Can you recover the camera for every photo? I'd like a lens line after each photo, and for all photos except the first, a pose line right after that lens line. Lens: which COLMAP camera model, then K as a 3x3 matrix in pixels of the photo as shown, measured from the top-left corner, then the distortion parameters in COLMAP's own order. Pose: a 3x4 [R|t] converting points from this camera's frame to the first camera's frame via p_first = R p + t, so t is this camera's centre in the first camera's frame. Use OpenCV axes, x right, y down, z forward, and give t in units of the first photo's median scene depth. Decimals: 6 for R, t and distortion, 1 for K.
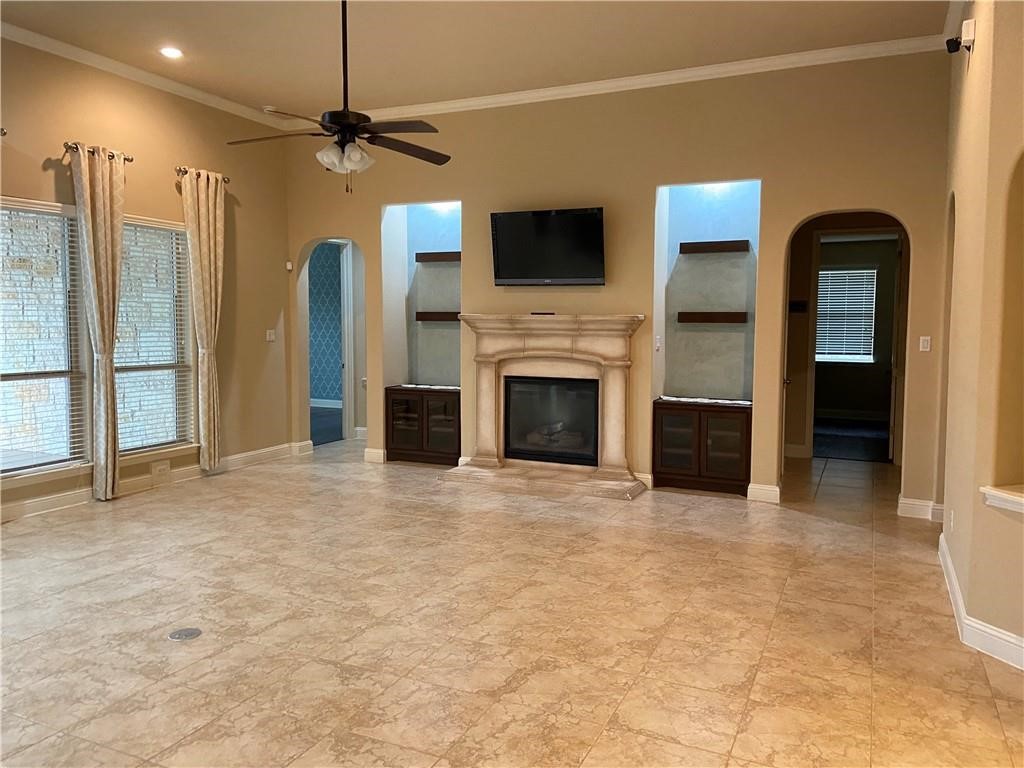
lens RADIAL K [[798.1, 0, 512.0], [0, 798.1, 384.0], [0, 0, 1]] dist [0.006969, 0.002450]
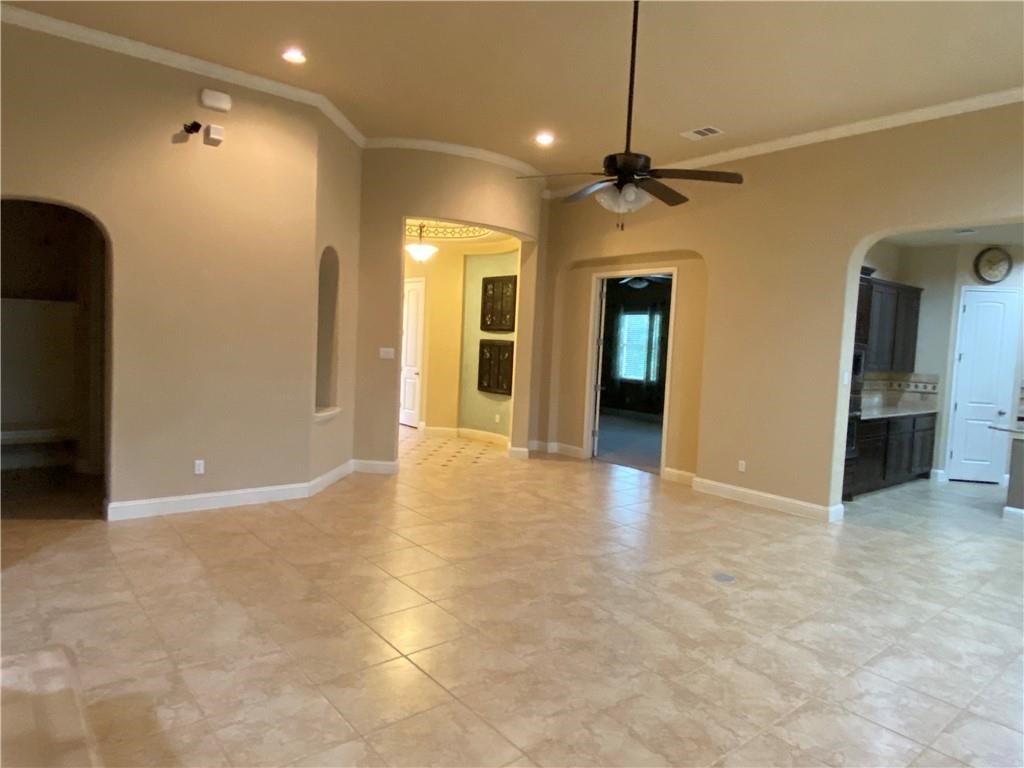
lens RADIAL K [[636.2, 0, 512.0], [0, 636.2, 384.0], [0, 0, 1]] dist [0.053781, -0.058504]
pose [[-0.905654, -0.080581, 0.416290, -0.454128], [-0.019485, 0.988648, 0.148981, -0.168738], [-0.423569, 0.126814, -0.896943, 1.889953]]
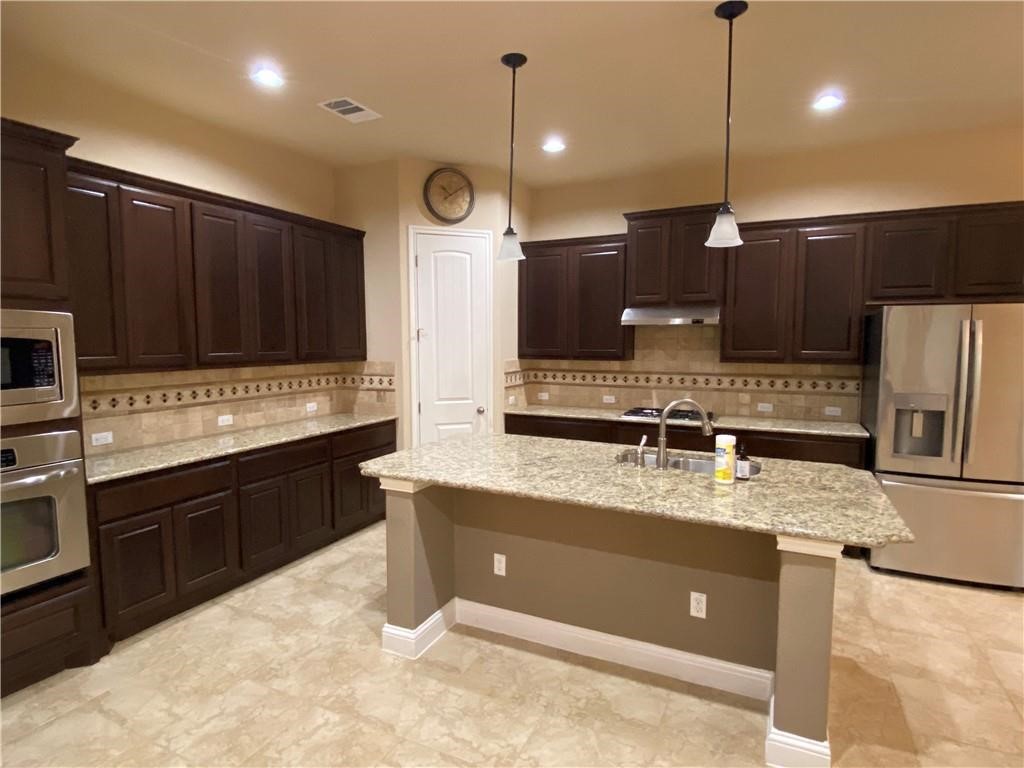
lens RADIAL K [[580.3, 0, 512.0], [0, 580.3, 384.0], [0, 0, 1]] dist [0.062098, 0.000030]
pose [[-0.999947, -0.008110, -0.006263, -1.069113], [-0.009034, 0.986222, 0.165181, -0.079306], [0.004837, 0.165229, -0.986243, 0.700688]]
